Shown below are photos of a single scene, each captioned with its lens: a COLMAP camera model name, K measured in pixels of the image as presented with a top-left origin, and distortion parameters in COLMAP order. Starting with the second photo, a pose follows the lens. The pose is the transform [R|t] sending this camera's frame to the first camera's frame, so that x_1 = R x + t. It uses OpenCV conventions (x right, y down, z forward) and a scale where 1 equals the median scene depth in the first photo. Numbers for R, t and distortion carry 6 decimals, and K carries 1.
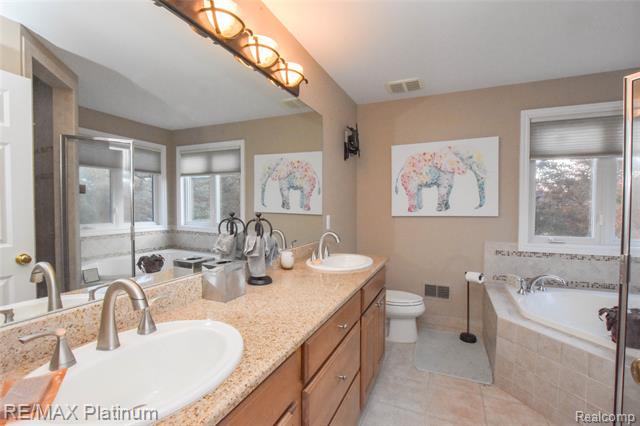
lens RADIAL K [[284.6, 0, 323.8], [0, 284.6, 215.2], [0, 0, 1]] dist [-0.030859, 0.002174]
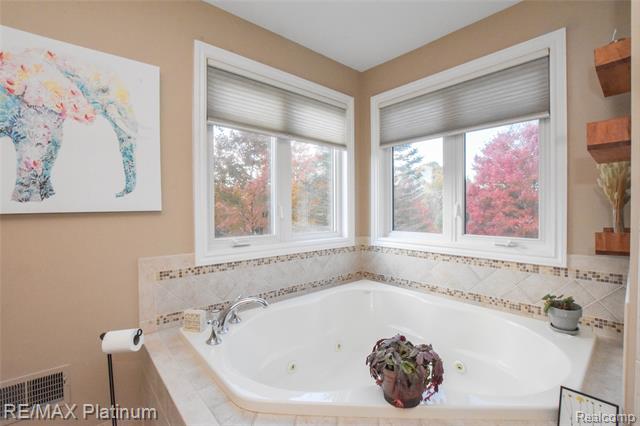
lens RADIAL K [[284.6, 0, 325.3], [0, 284.6, 214.0], [0, 0, 1]] dist [-0.030859, 0.002174]
pose [[0.404963, -0.024385, 0.914008, 0.239205], [0.028216, 0.999501, 0.014164, 0.011638], [-0.913897, 0.020054, 0.405449, 0.473909]]
